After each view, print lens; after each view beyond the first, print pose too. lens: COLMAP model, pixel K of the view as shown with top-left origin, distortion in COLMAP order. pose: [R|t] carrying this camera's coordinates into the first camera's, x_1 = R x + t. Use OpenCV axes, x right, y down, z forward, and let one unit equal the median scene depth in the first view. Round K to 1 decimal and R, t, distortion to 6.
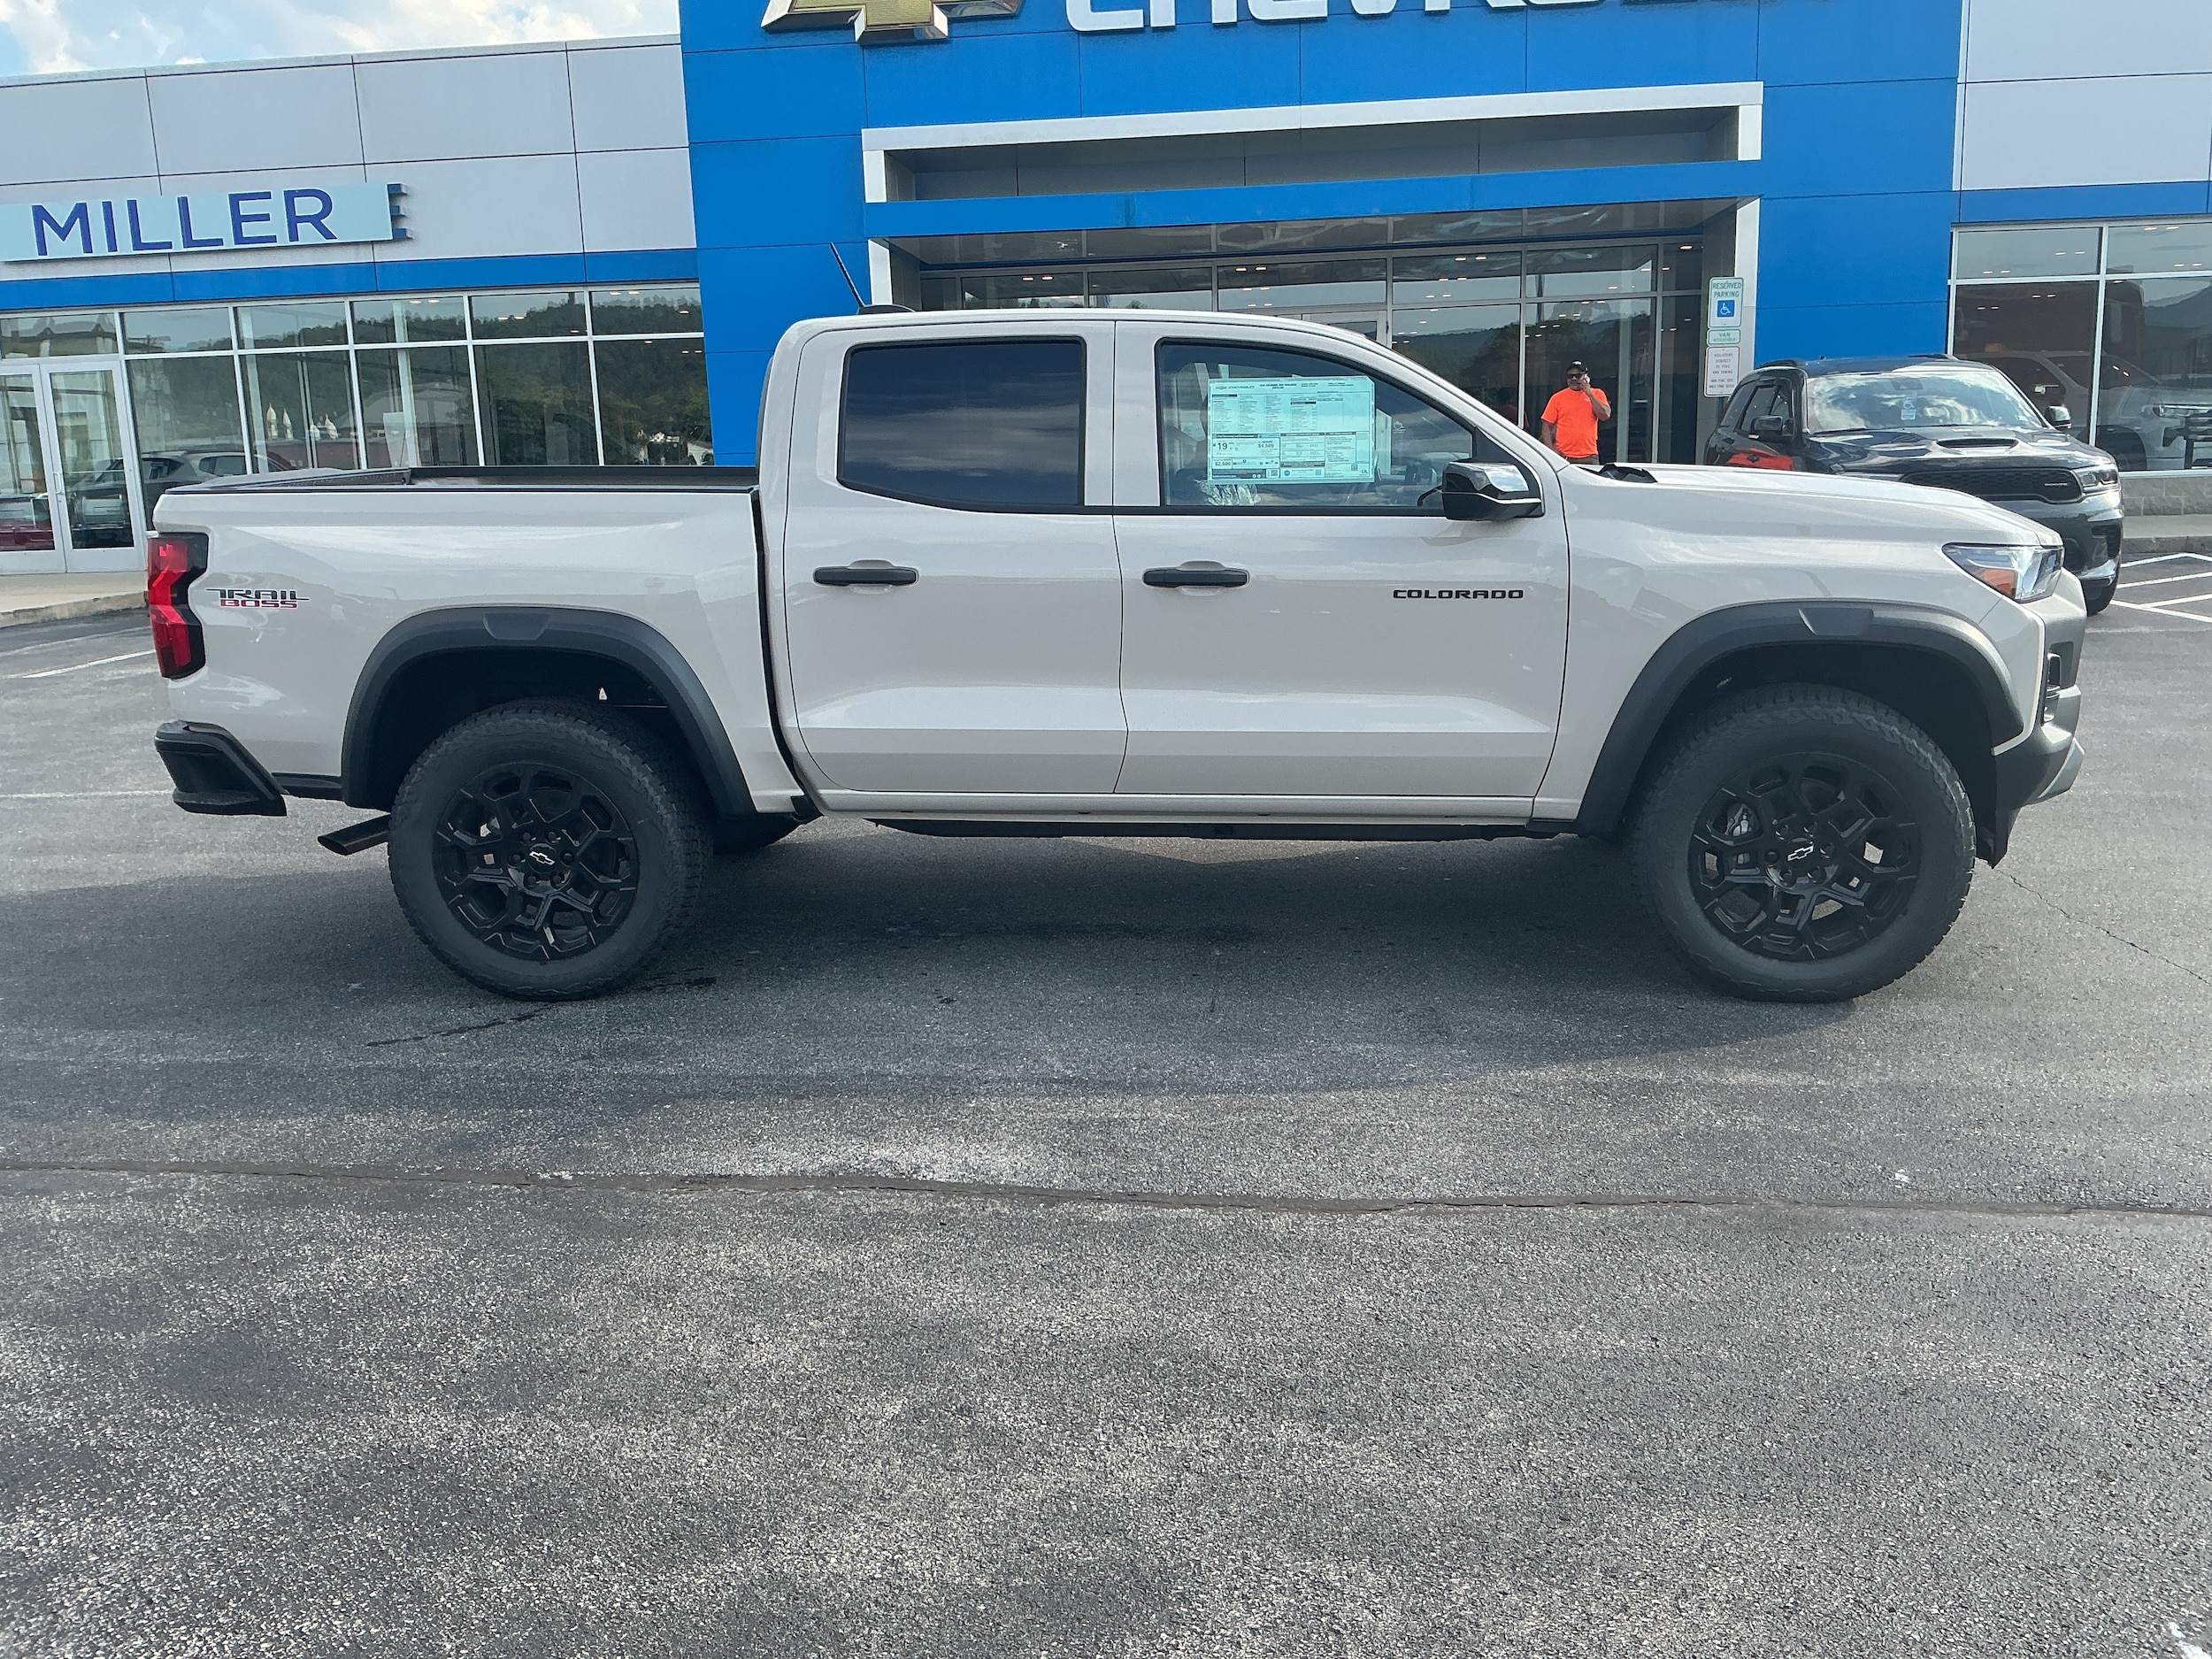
lens RADIAL K [[1867.5, 0, 1105.7], [0, 1867.5, 815.6], [0, 0, 1]] dist [0.101058, -0.208669]
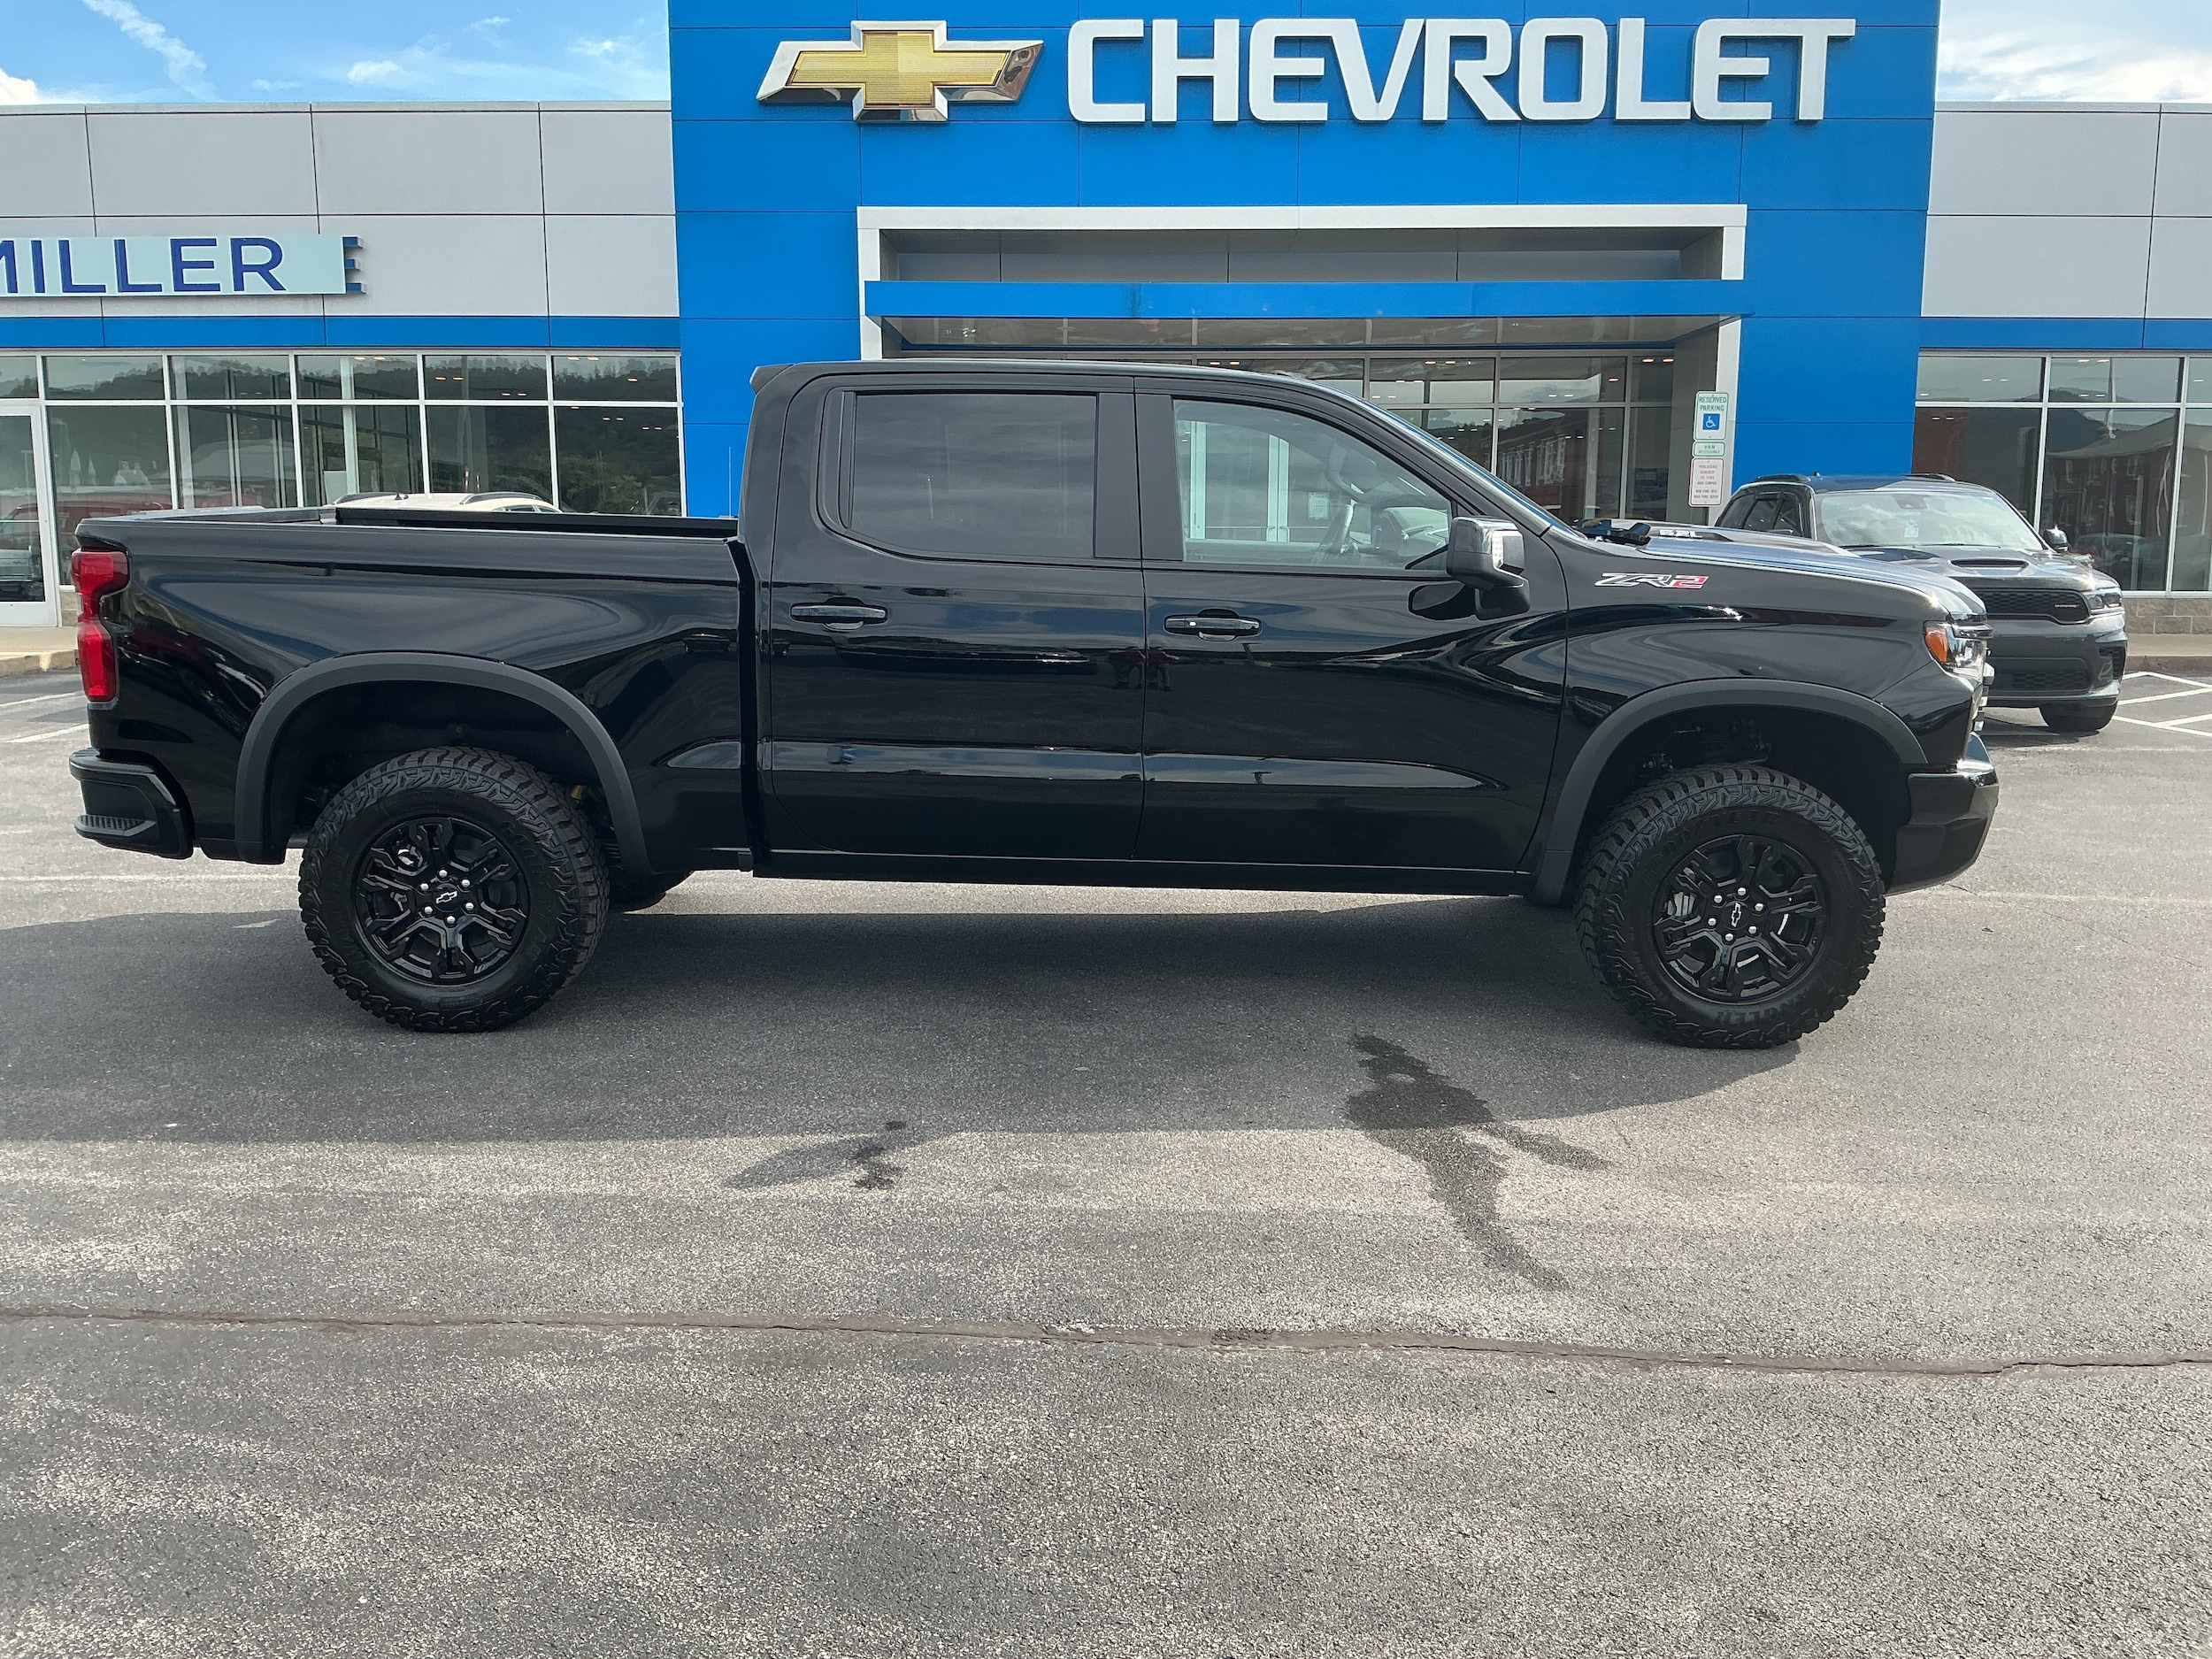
lens RADIAL K [[1867.5, 0, 1105.7], [0, 1867.5, 815.6], [0, 0, 1]] dist [0.101058, -0.208669]
pose [[0.995829, 0.022279, 0.088480, -0.181677], [-0.018463, 0.998874, -0.043711, -0.008986], [-0.089354, 0.041895, 0.995118, 0.041195]]
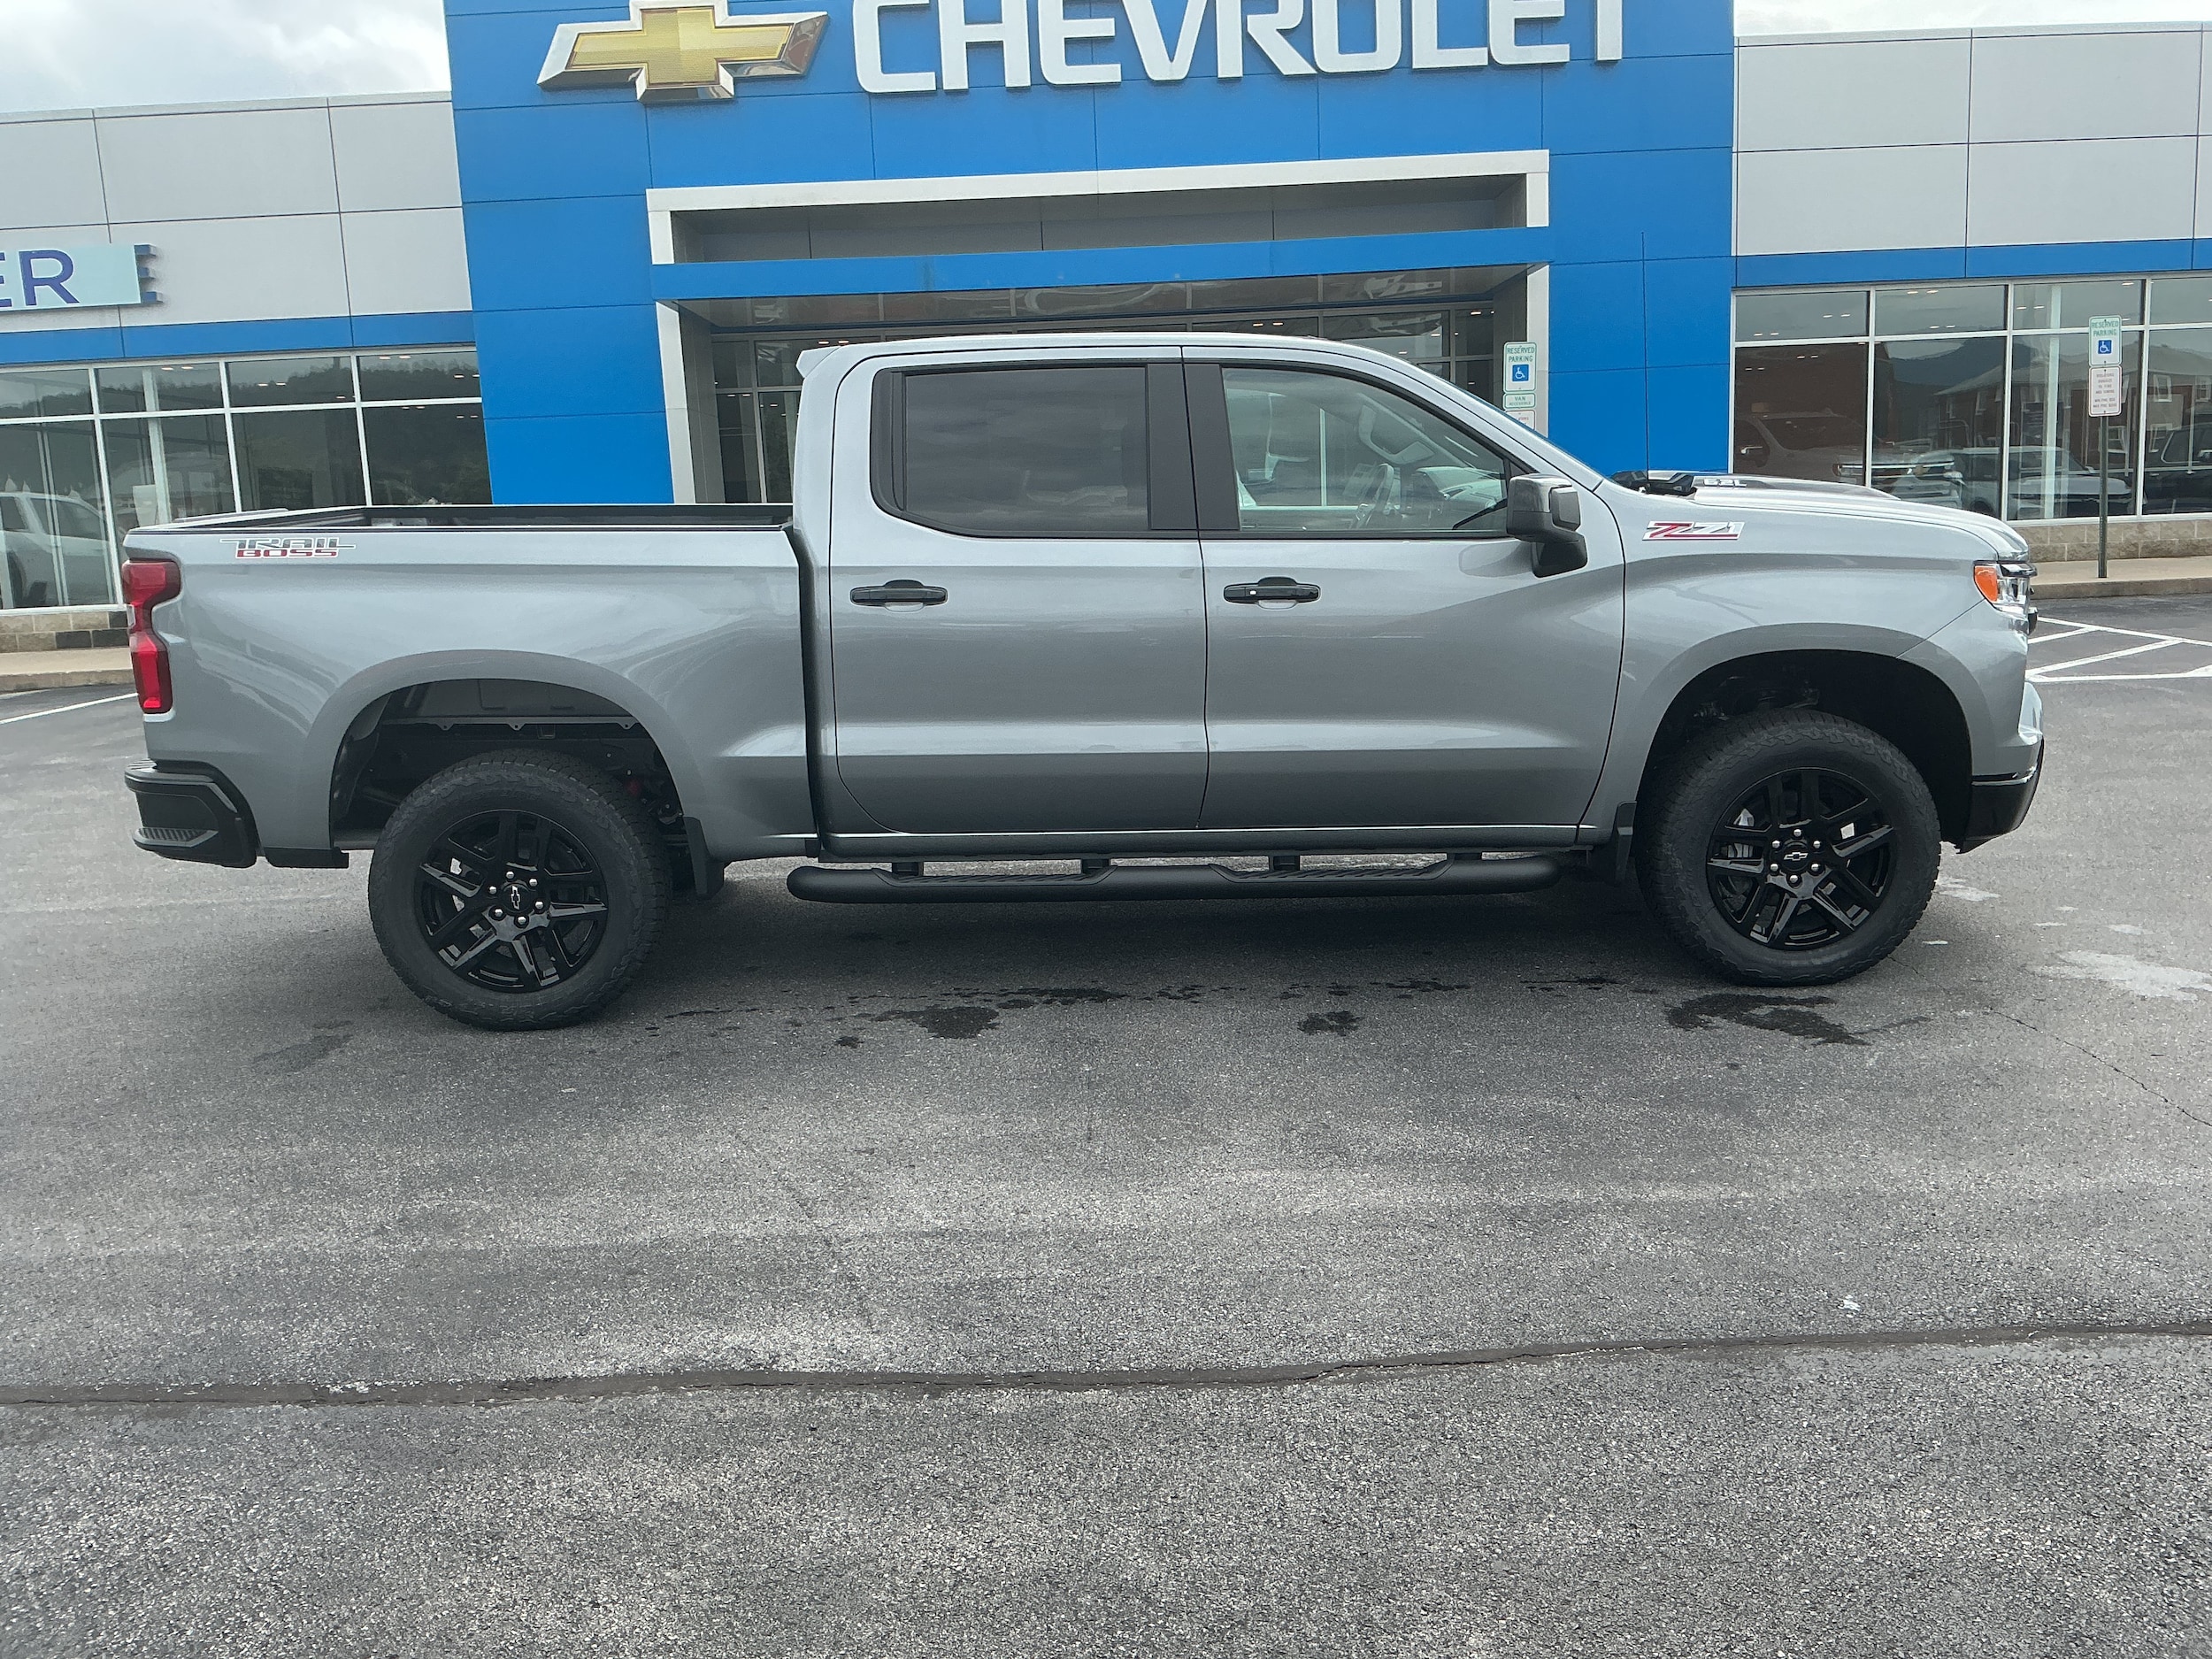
lens RADIAL K [[1868.1, 0, 1106.0], [0, 1868.1, 829.5], [0, 0, 1]] dist [0.067204, -0.116282]
pose [[0.993874, -0.028988, 0.106646, -0.017251], [0.031534, 0.999255, -0.022268, -0.016209], [-0.105921, 0.025494, 0.994048, 0.054061]]
